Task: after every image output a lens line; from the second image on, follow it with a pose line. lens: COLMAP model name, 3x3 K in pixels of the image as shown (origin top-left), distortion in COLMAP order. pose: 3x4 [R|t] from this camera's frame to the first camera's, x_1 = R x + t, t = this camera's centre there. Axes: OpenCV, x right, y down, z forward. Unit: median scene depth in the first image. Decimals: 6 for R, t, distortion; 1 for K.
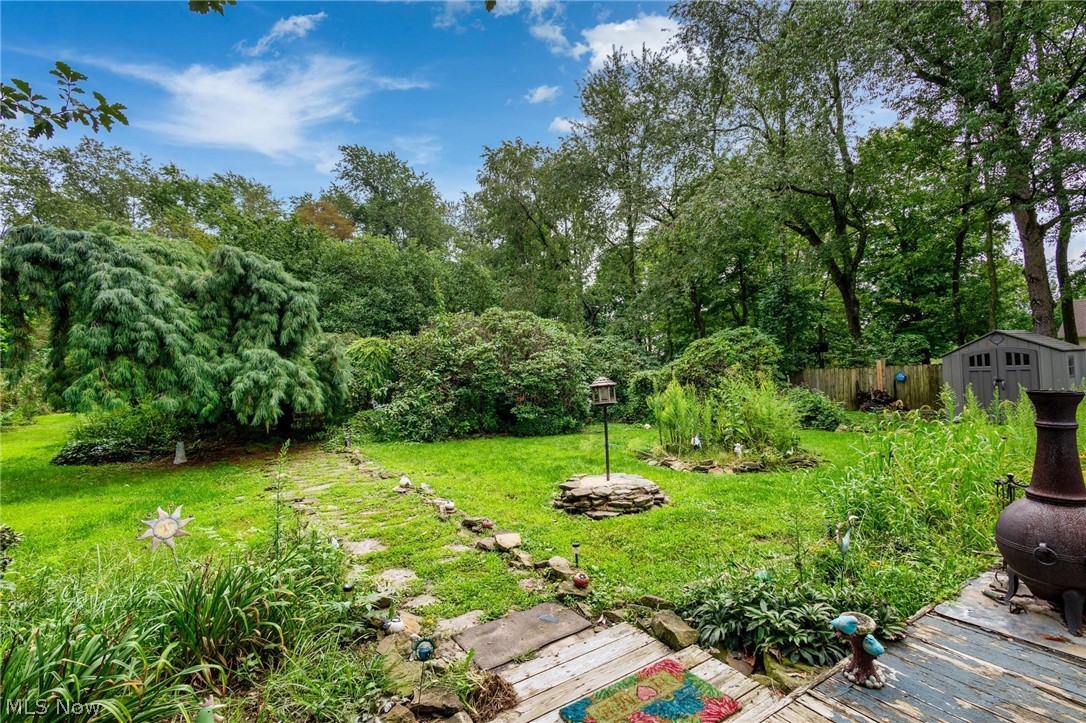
lens RADIAL K [[500.7, 0, 547.7], [0, 500.7, 366.8], [0, 0, 1]] dist [0.009409, -0.001555]
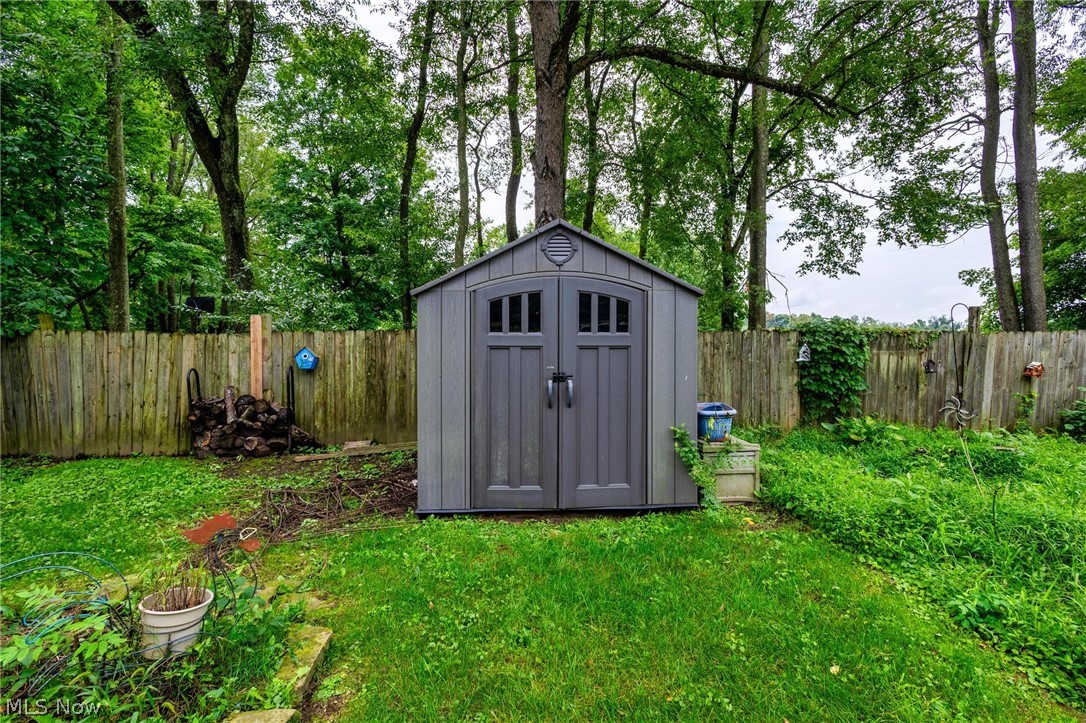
lens RADIAL K [[500.7, 0, 542.5], [0, 500.7, 355.8], [0, 0, 1]] dist [0.009409, -0.001555]
pose [[0.533254, 0.015339, 0.845816, 0.481056], [-0.034561, 0.999396, 0.003665, 0.009427], [-0.845249, -0.031186, 0.533462, 0.650878]]
